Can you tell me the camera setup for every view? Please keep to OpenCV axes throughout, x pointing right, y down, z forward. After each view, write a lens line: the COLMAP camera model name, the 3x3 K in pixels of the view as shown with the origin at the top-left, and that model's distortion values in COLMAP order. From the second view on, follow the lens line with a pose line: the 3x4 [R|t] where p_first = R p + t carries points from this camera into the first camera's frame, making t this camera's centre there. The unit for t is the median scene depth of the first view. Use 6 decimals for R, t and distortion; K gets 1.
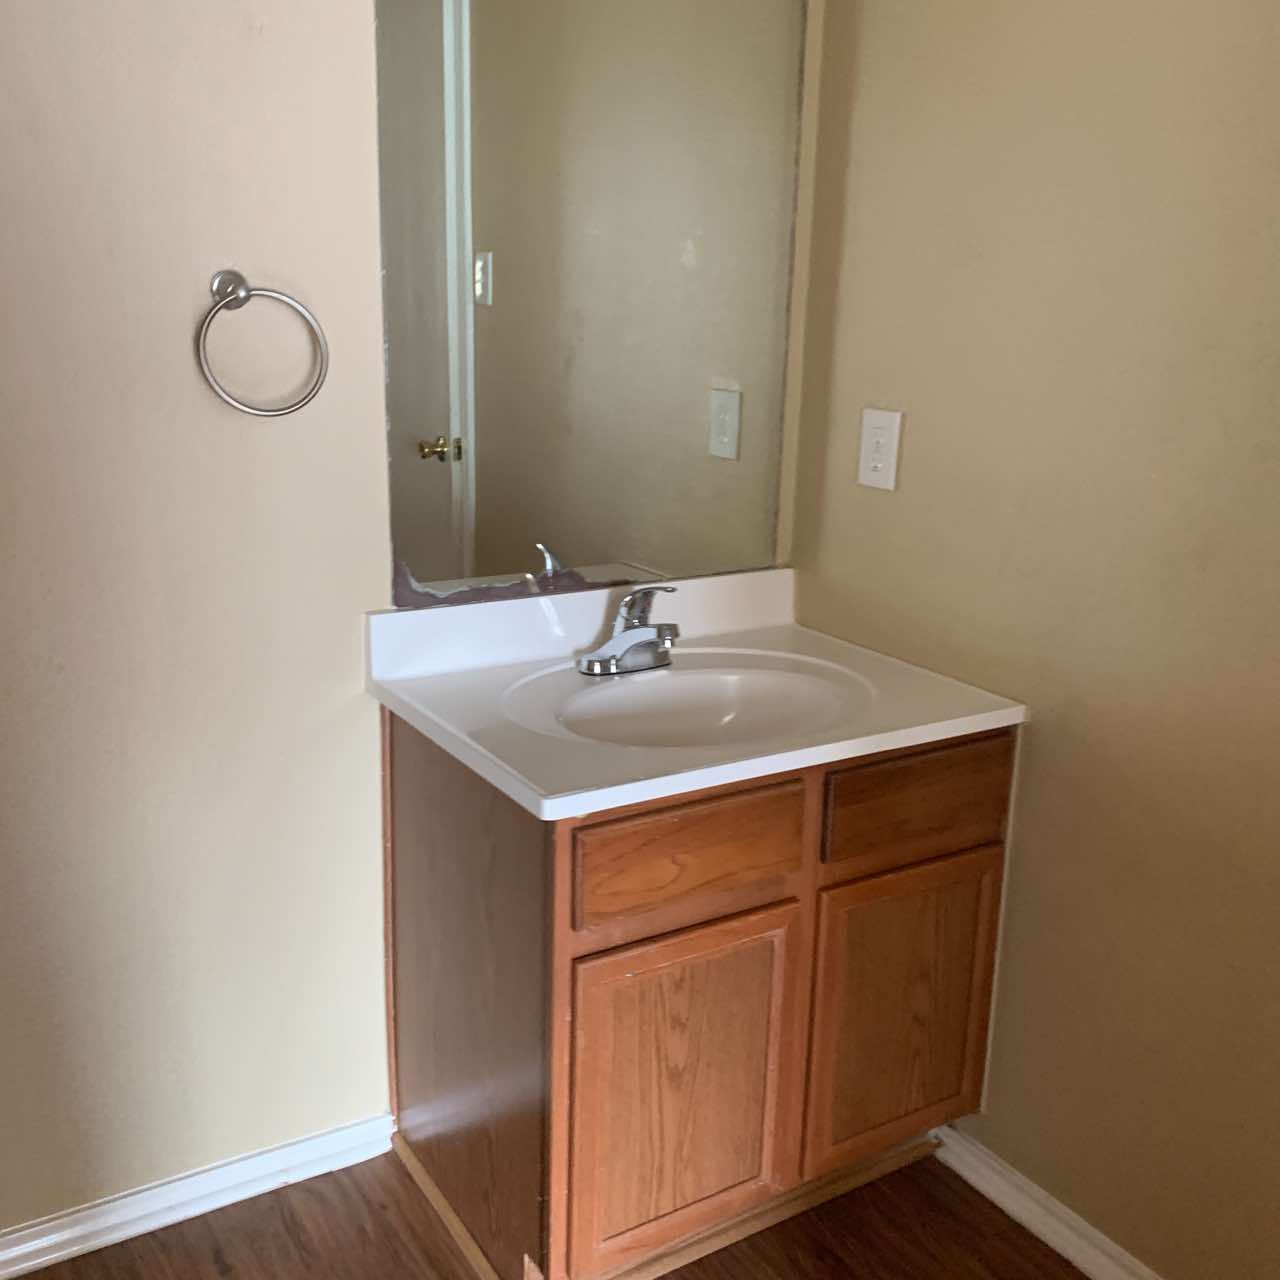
lens RADIAL K [[1289.3, 0, 640.0], [0, 1289.3, 640.0], [0, 0, 1]] dist [0.066398, -0.153064]
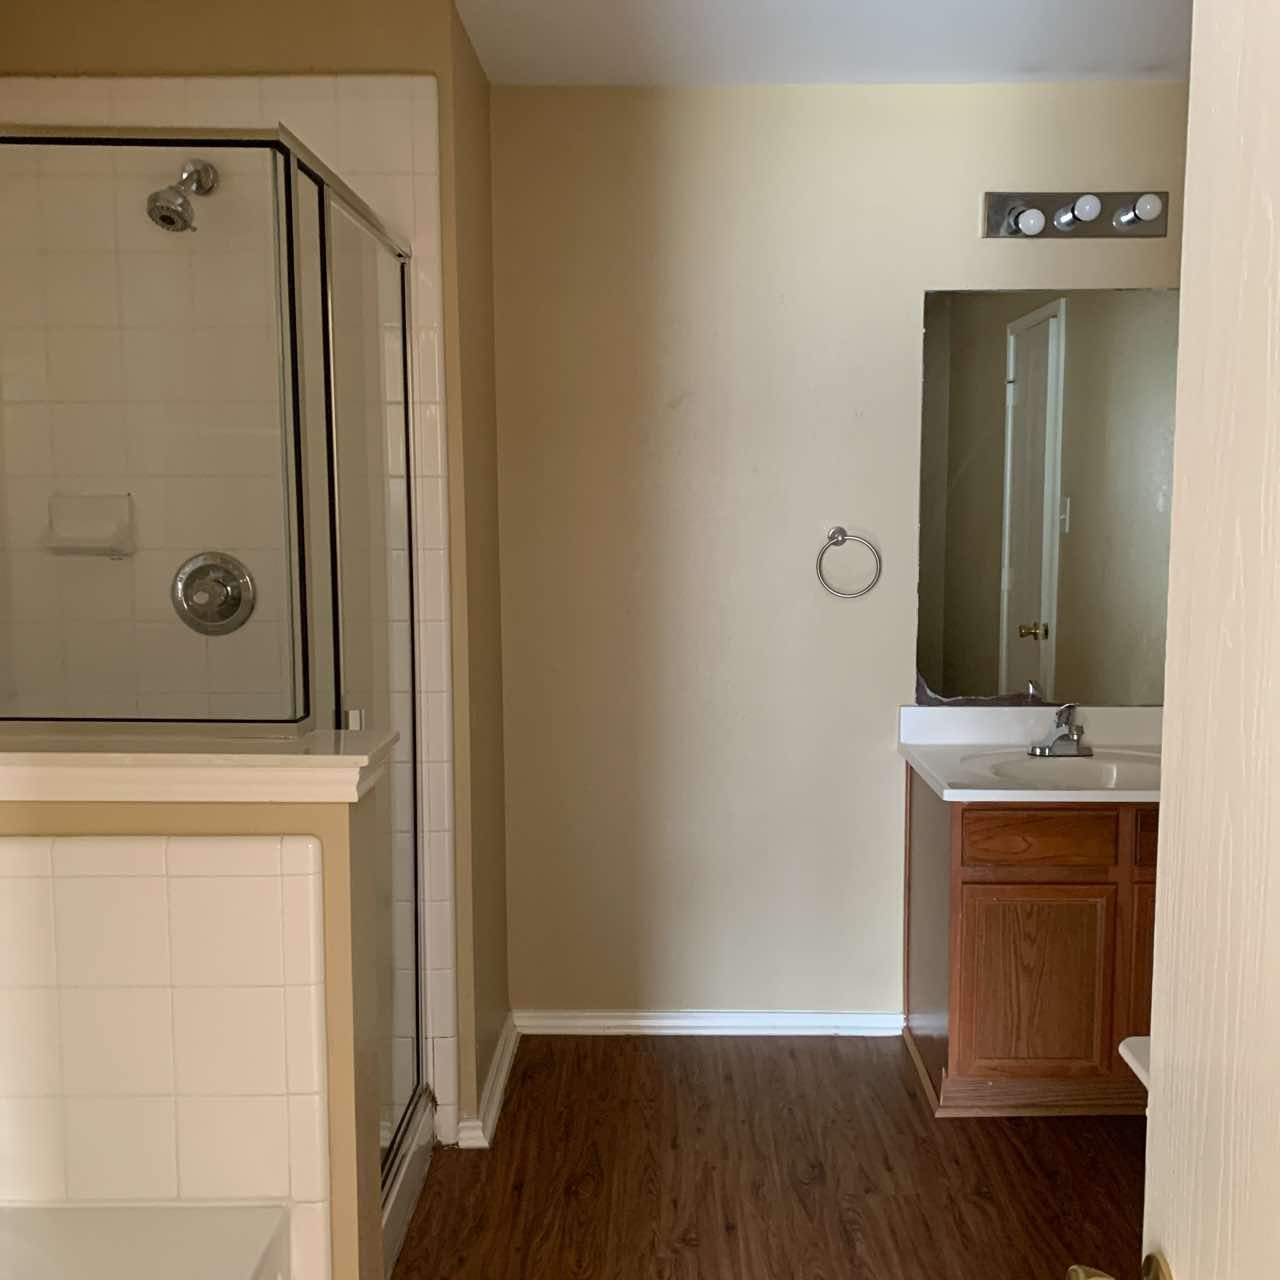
lens RADIAL K [[1308.3, 0, 645.7], [0, 1308.3, 626.2], [0, 0, 1]] dist [0.063670, -0.192925]
pose [[0.837782, 0.026818, -0.545346, 0.494392], [-0.117455, 0.984262, -0.132036, 0.155796], [0.533222, 0.174671, 0.827747, -0.741237]]
